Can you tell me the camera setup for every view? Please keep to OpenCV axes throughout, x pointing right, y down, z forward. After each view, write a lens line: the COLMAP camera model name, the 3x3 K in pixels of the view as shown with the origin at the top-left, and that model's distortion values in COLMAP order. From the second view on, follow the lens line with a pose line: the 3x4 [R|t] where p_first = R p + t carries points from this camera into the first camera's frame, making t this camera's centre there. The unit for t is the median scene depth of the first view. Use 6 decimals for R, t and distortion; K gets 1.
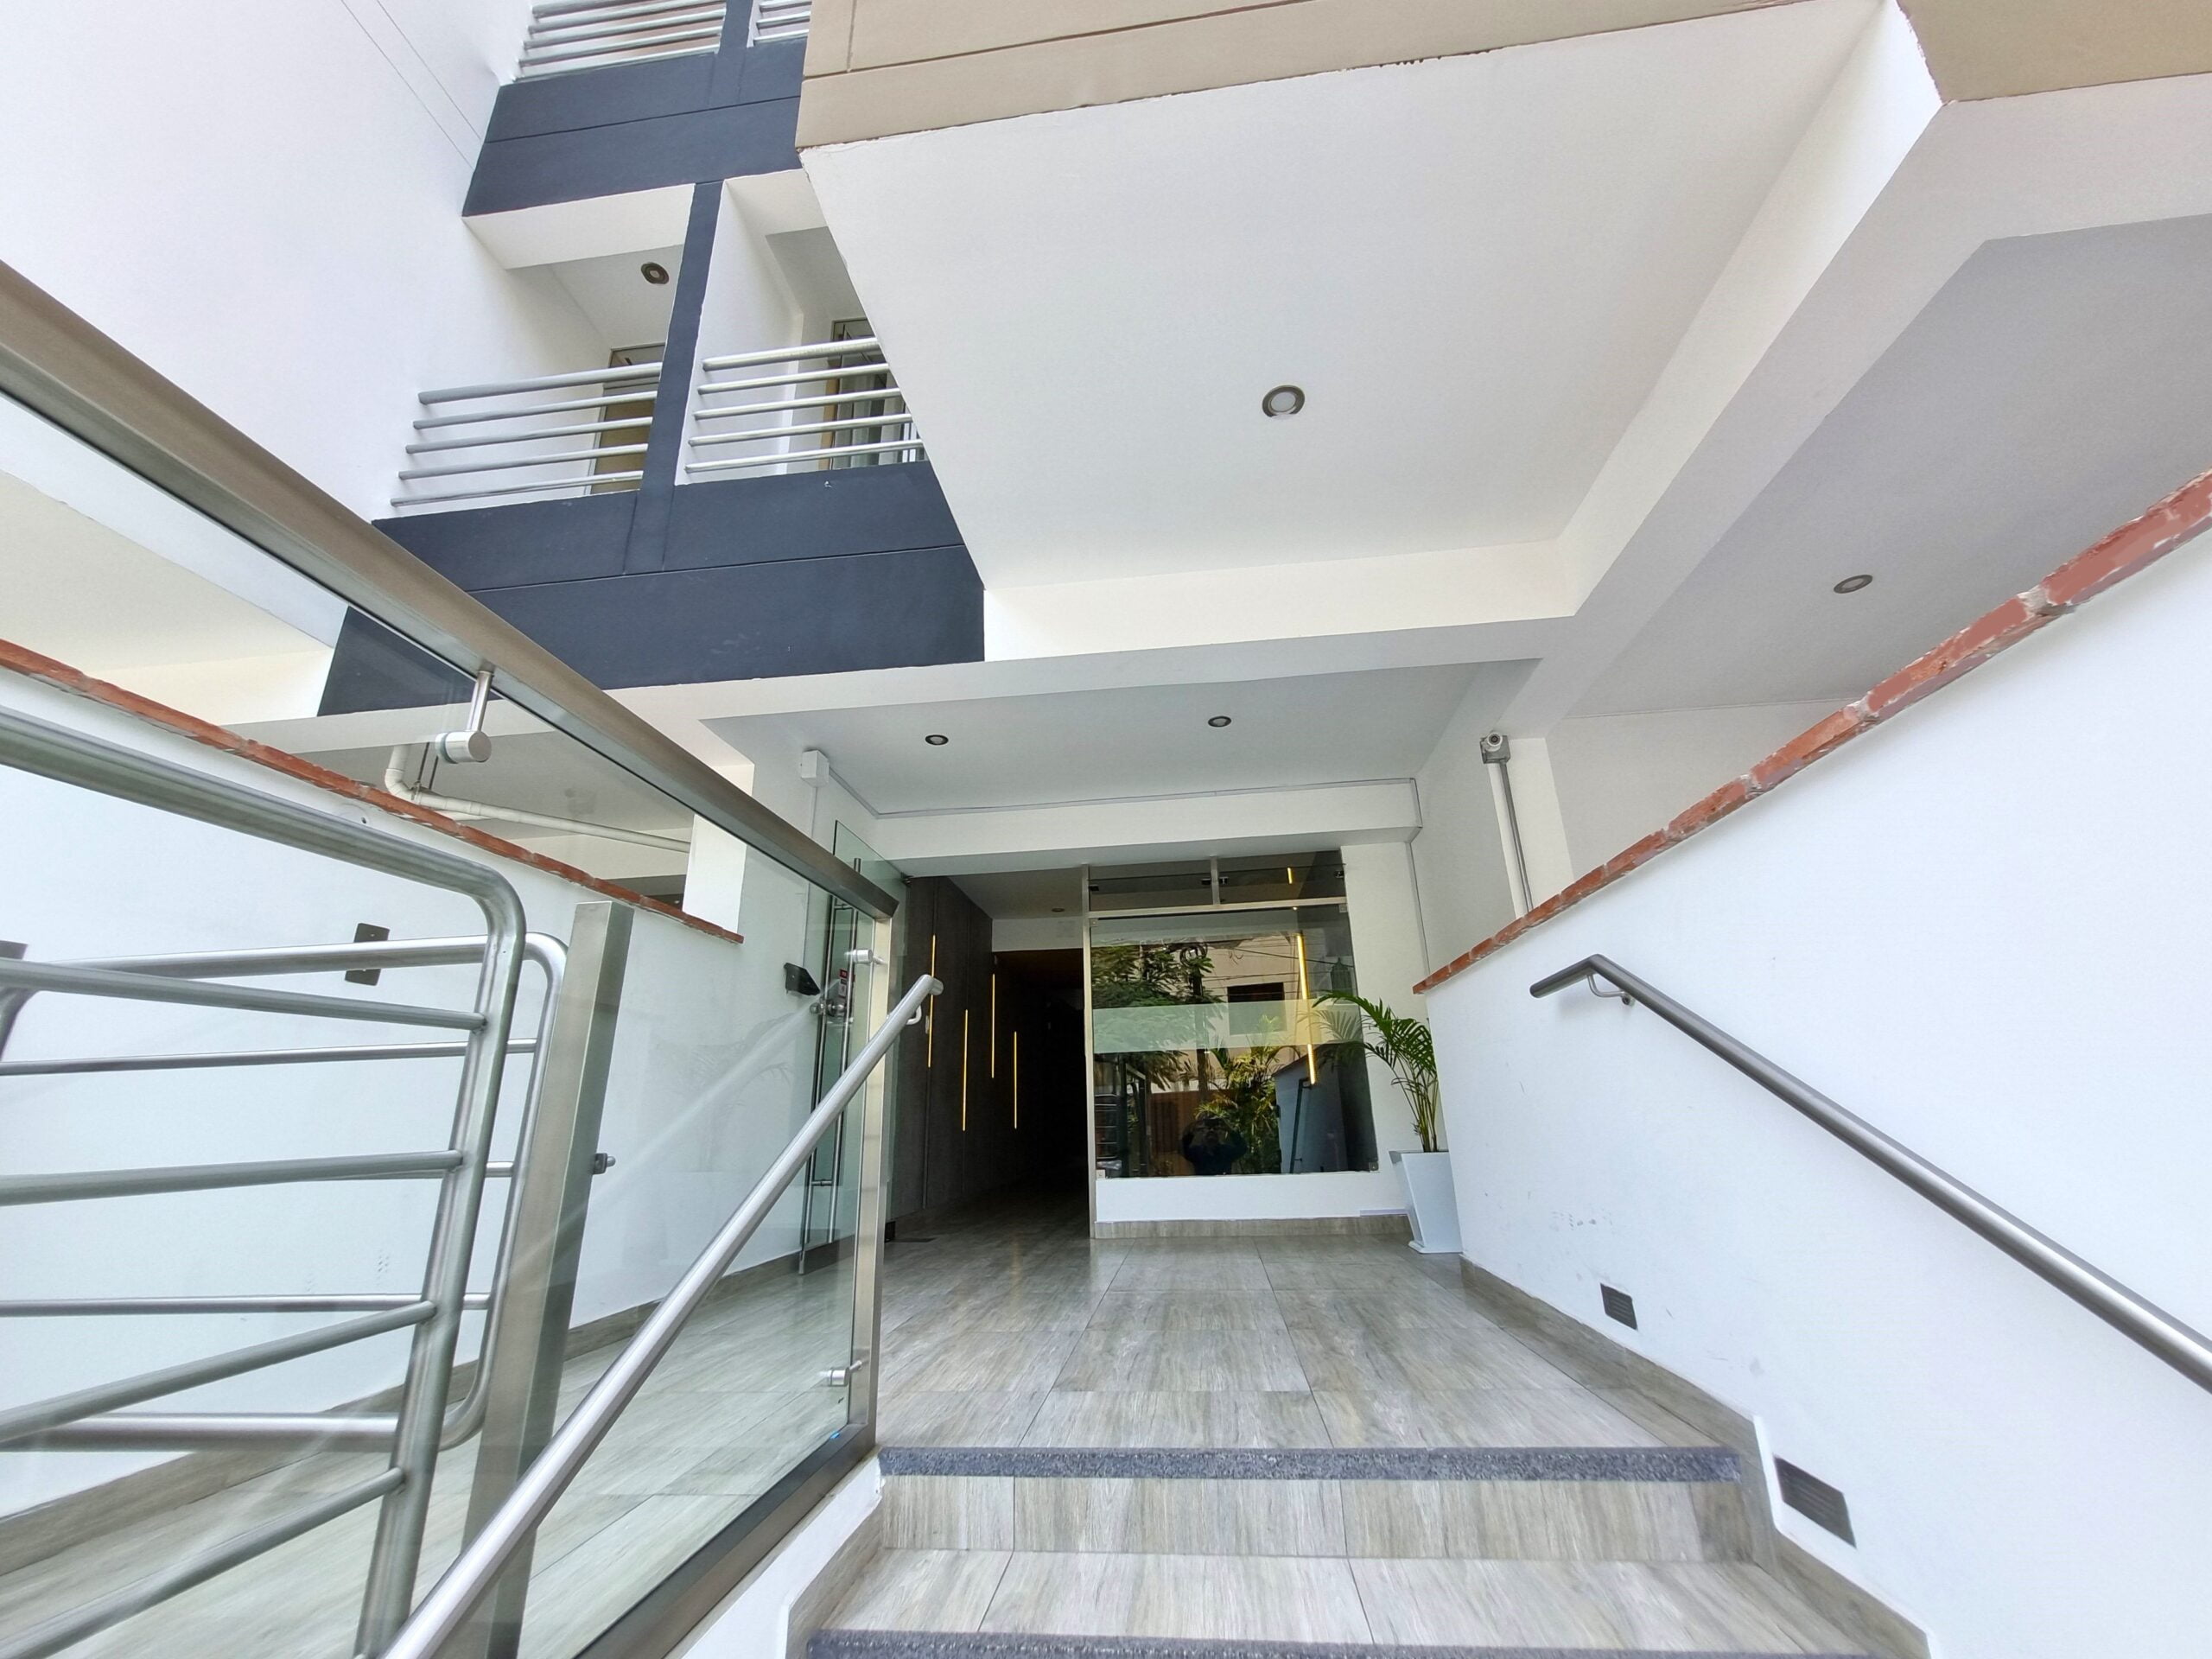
lens RADIAL K [[866.5, 0, 1104.3], [0, 866.5, 829.1], [0, 0, 1]] dist [-0.000849, -0.000409]
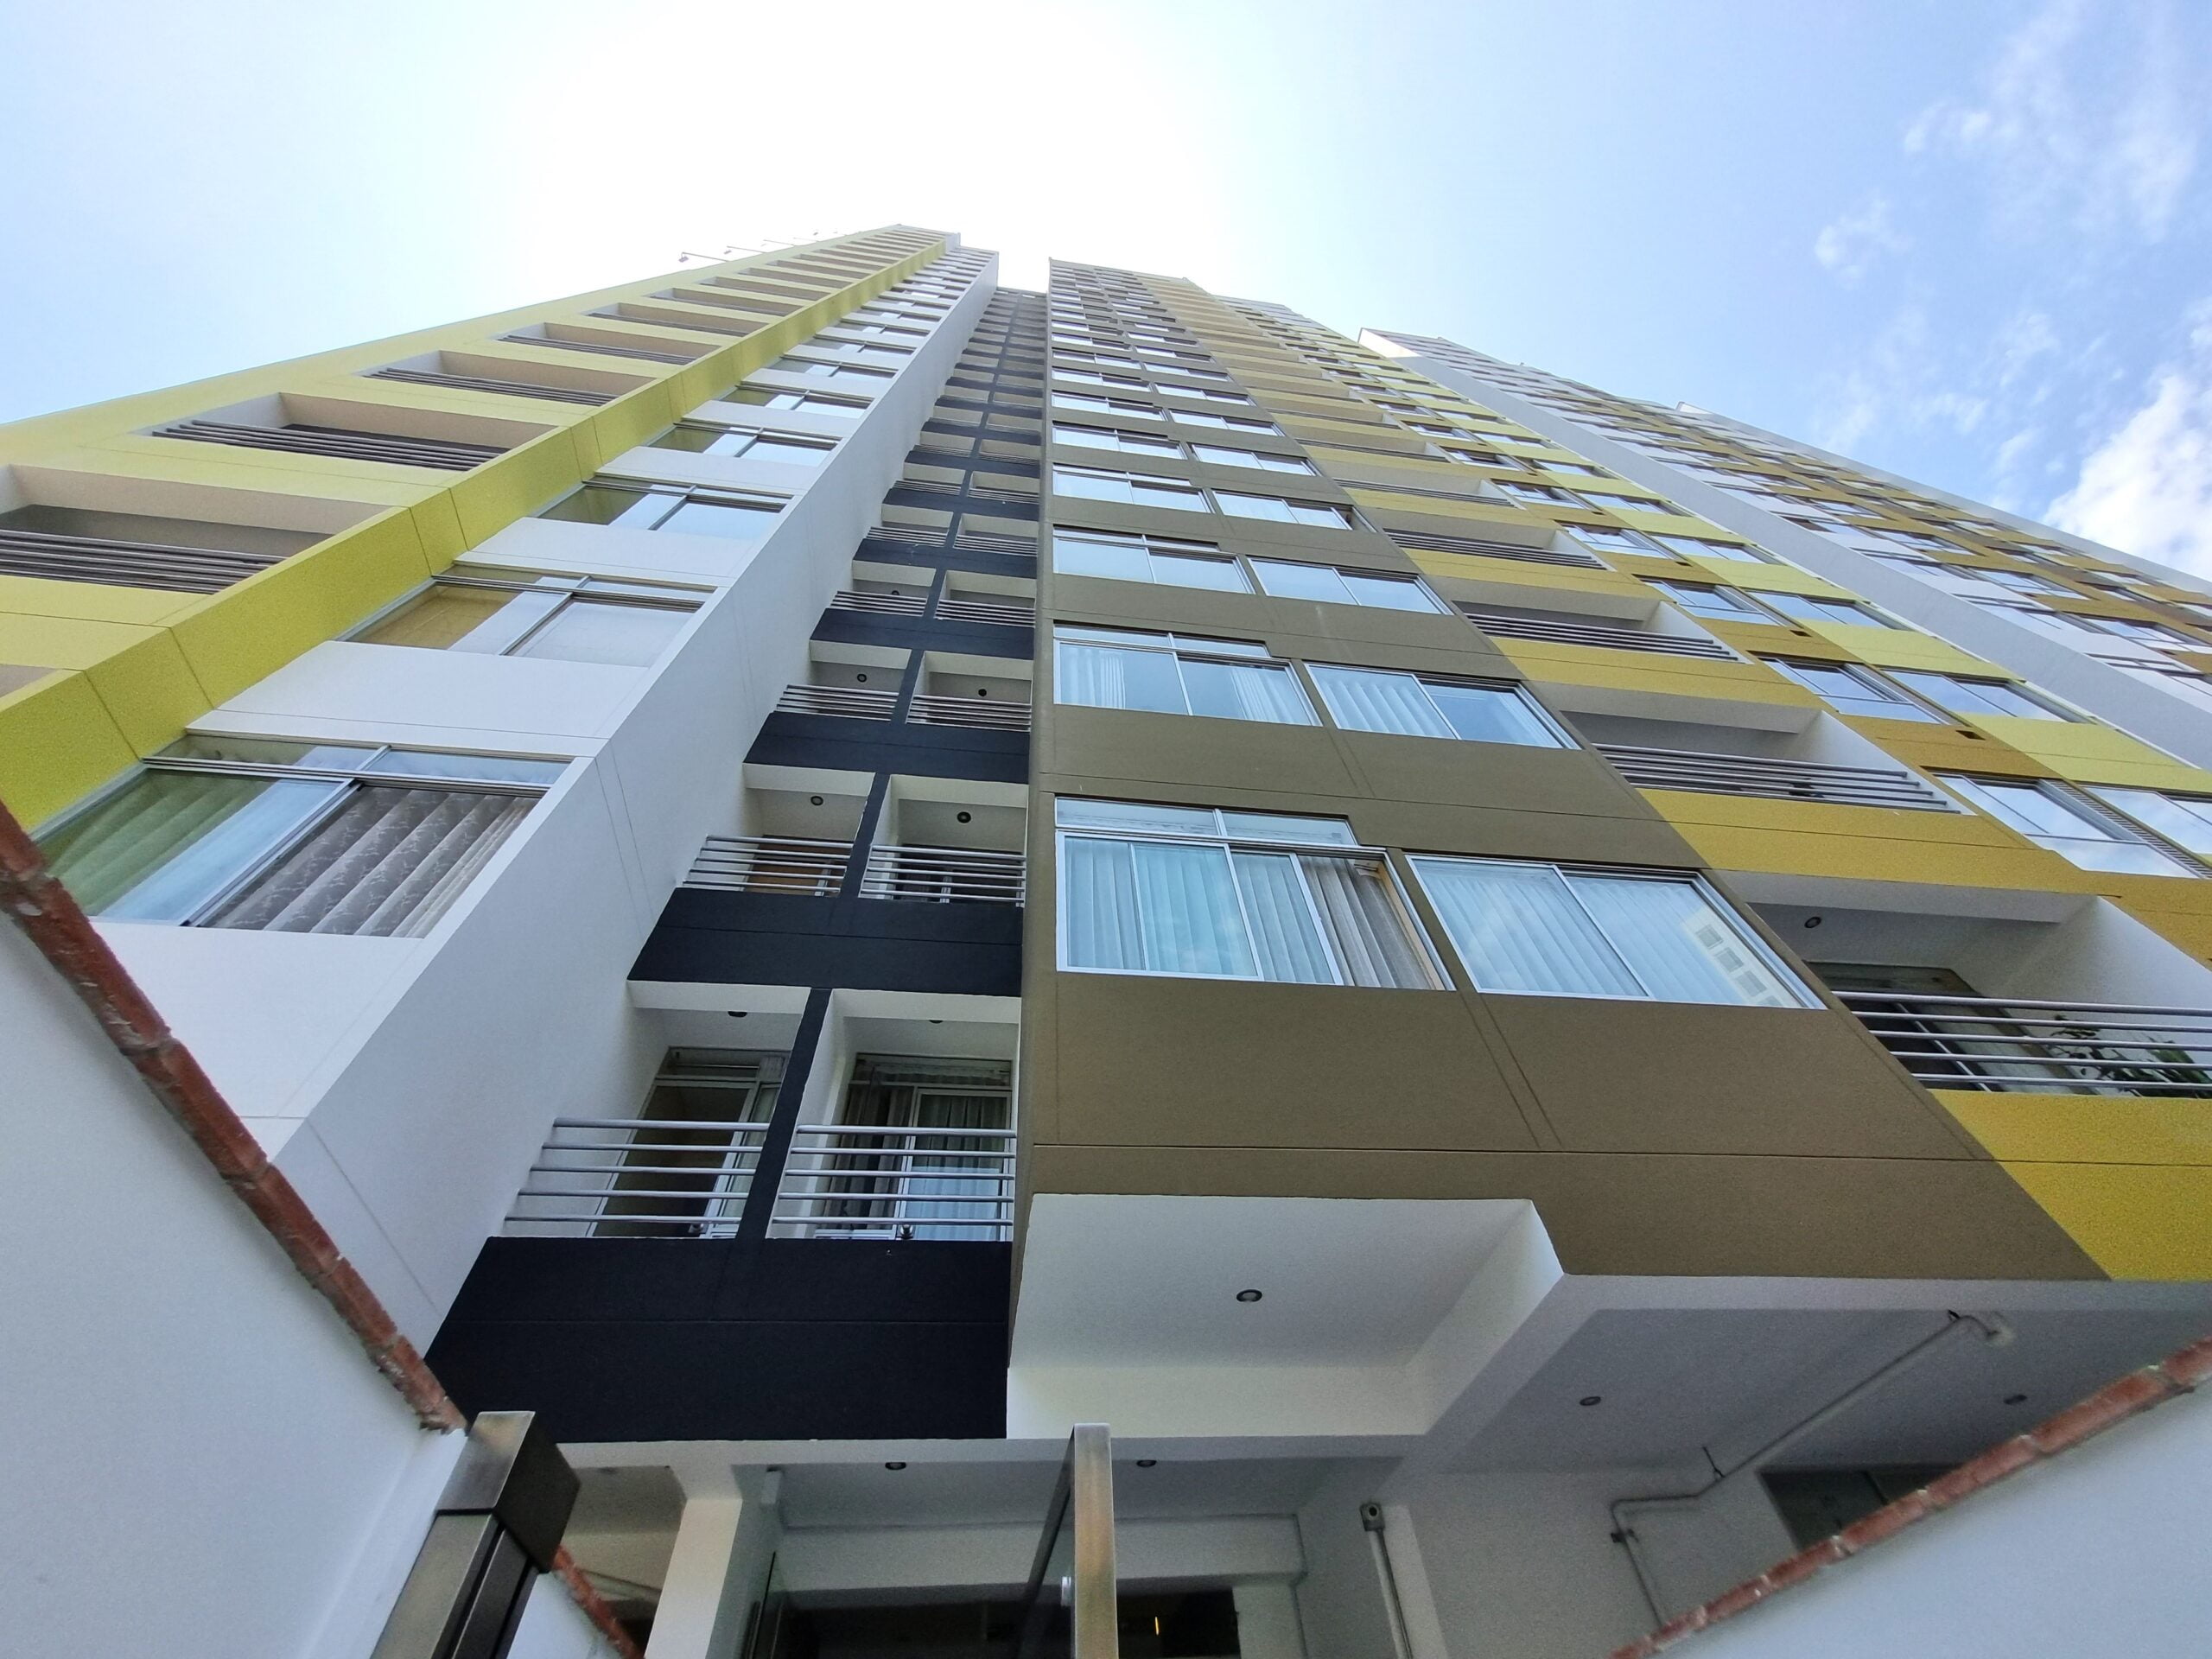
lens RADIAL K [[866.5, 0, 1110.5], [0, 866.5, 829.0], [0, 0, 1]] dist [-0.000849, -0.000409]
pose [[0.970827, 0.175541, 0.163343, -0.286312], [-0.049198, 0.812548, -0.580814, -0.153266], [-0.234681, 0.555834, 0.797480, -0.443838]]
